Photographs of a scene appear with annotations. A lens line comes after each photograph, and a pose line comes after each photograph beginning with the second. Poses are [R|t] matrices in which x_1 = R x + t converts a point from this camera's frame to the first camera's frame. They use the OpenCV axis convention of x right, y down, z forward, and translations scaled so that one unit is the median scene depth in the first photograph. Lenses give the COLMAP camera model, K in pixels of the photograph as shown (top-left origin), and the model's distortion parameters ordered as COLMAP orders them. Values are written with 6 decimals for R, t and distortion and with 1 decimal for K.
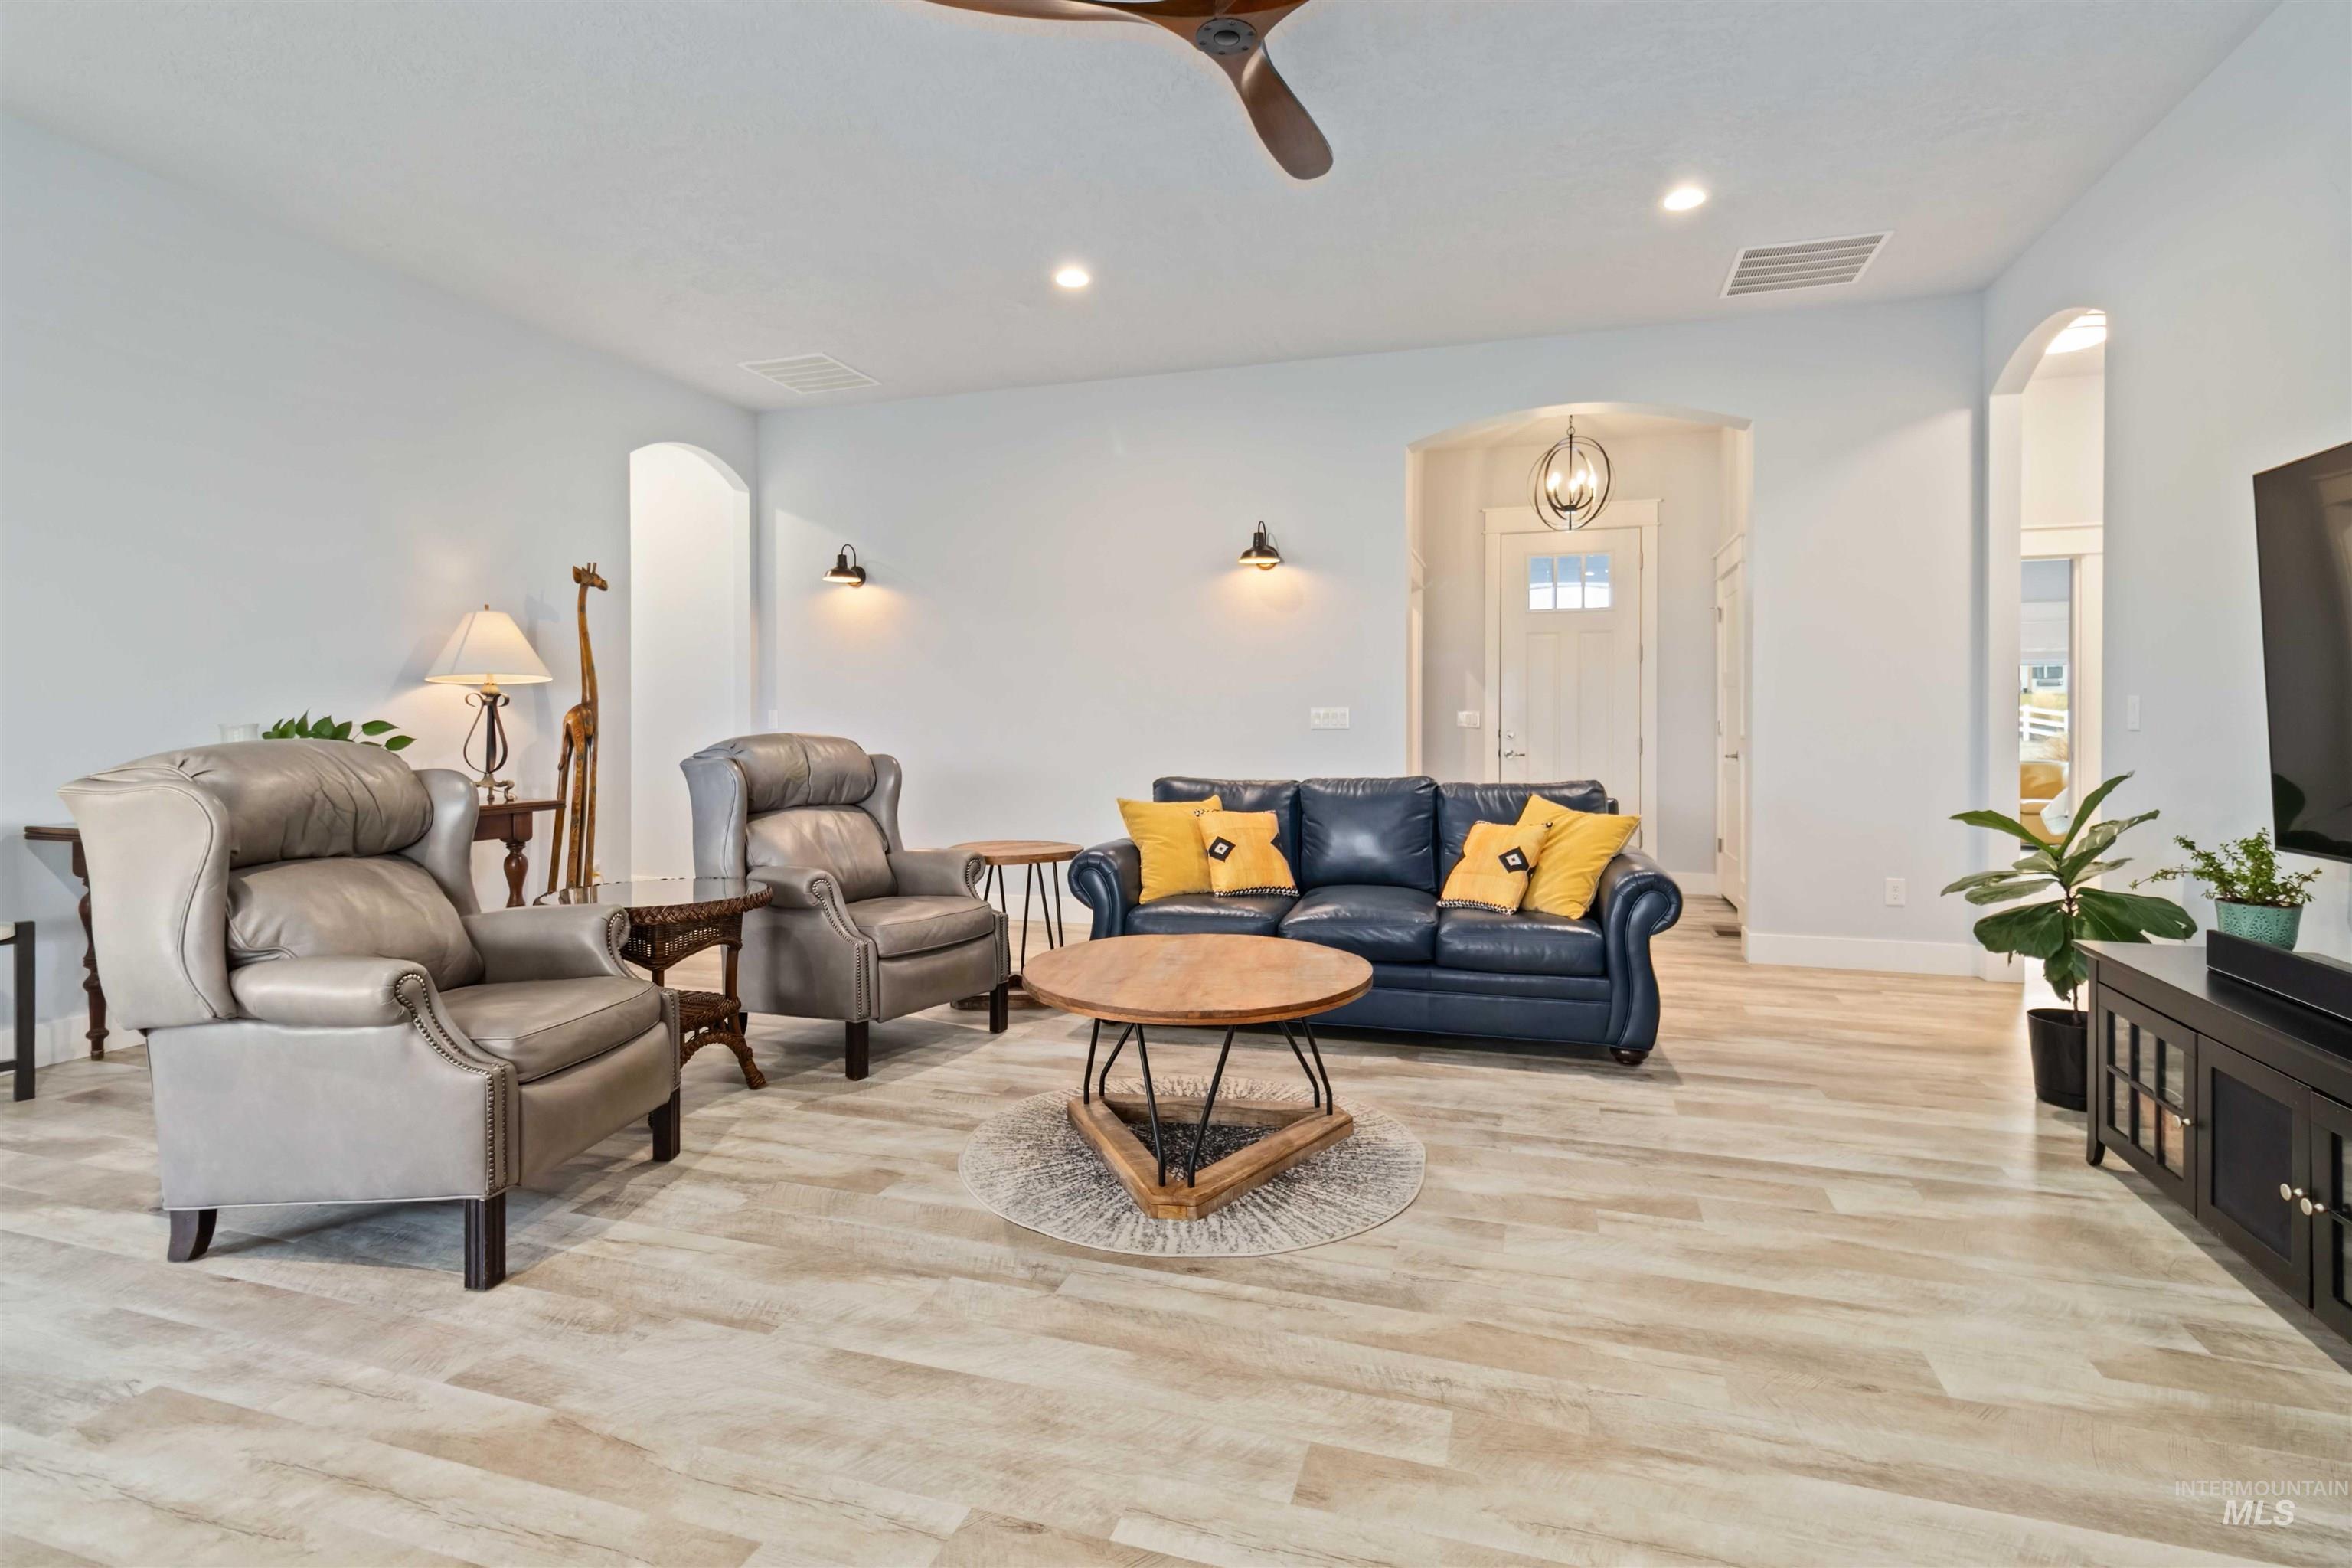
lens RADIAL K [[1131.6, 0, 1182.8], [0, 1131.6, 772.3], [0, 0, 1]] dist [0.006605, -0.000102]
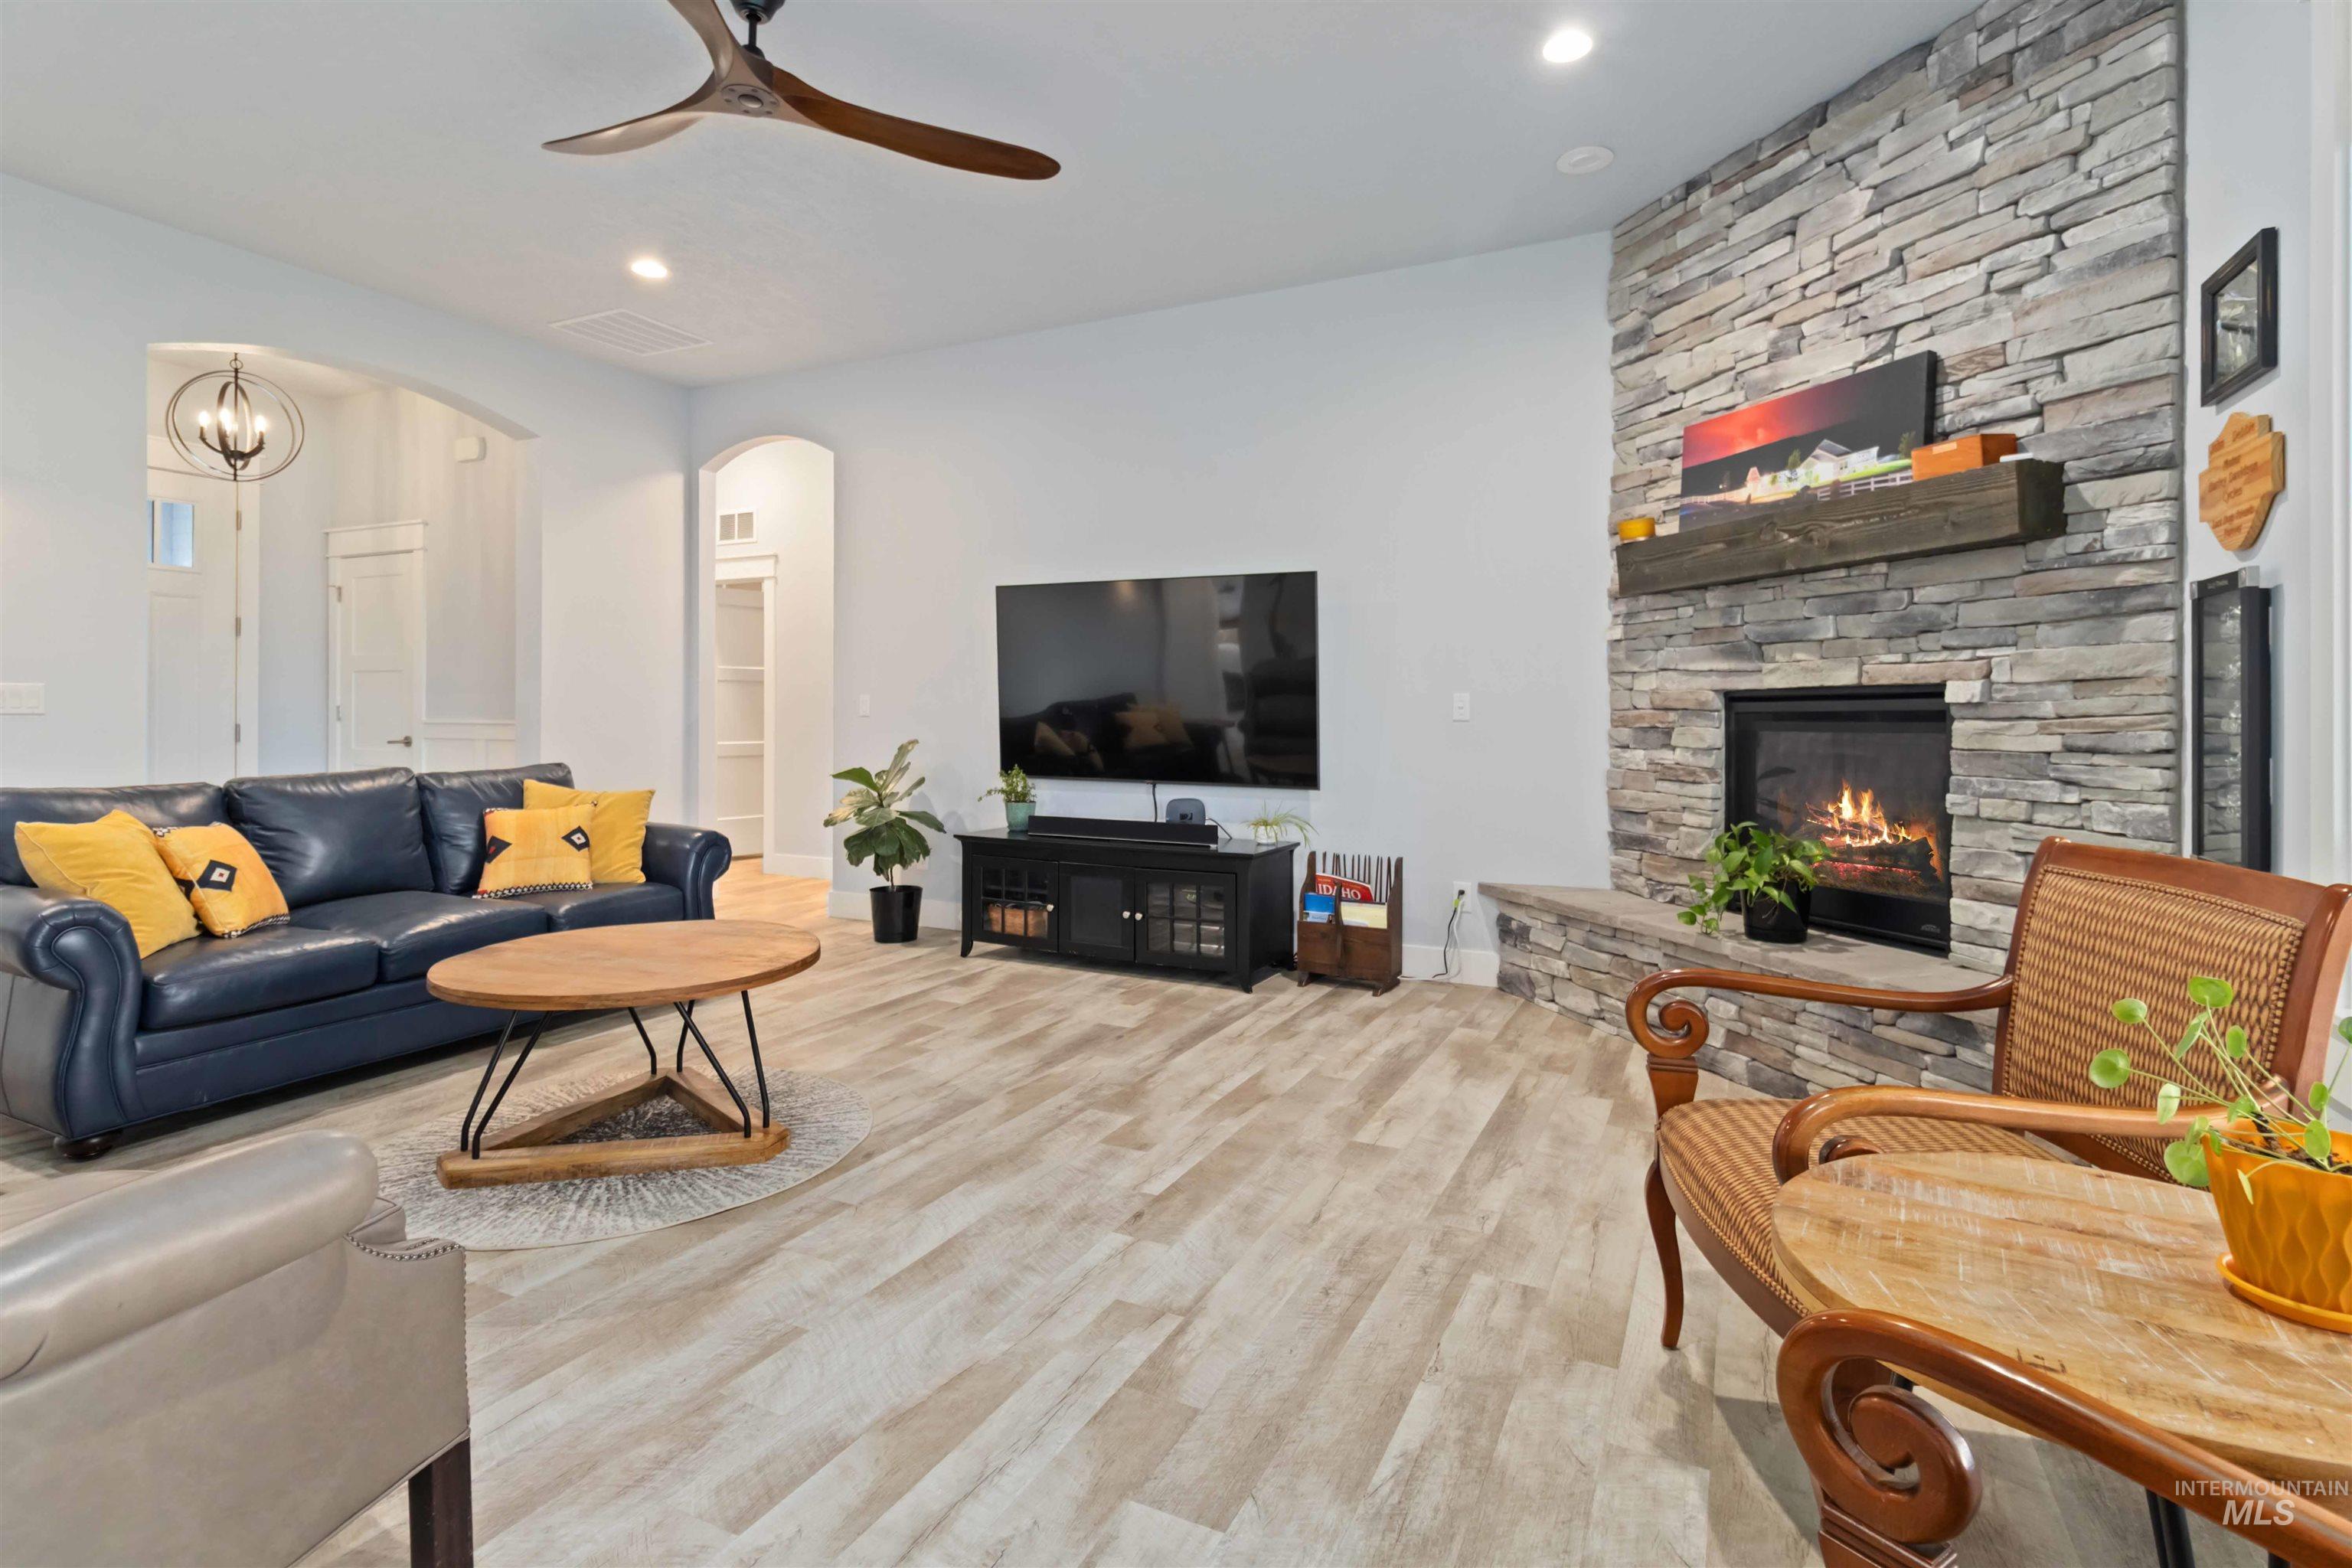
lens RADIAL K [[1131.6, 0, 1179.5], [0, 1131.6, 765.9], [0, 0, 1]] dist [0.006605, -0.000102]
pose [[0.150879, -0.048237, 0.987375, -1.160438], [0.029771, 0.998577, 0.044235, -0.038131], [-0.988104, 0.022721, 0.152100, 0.457427]]
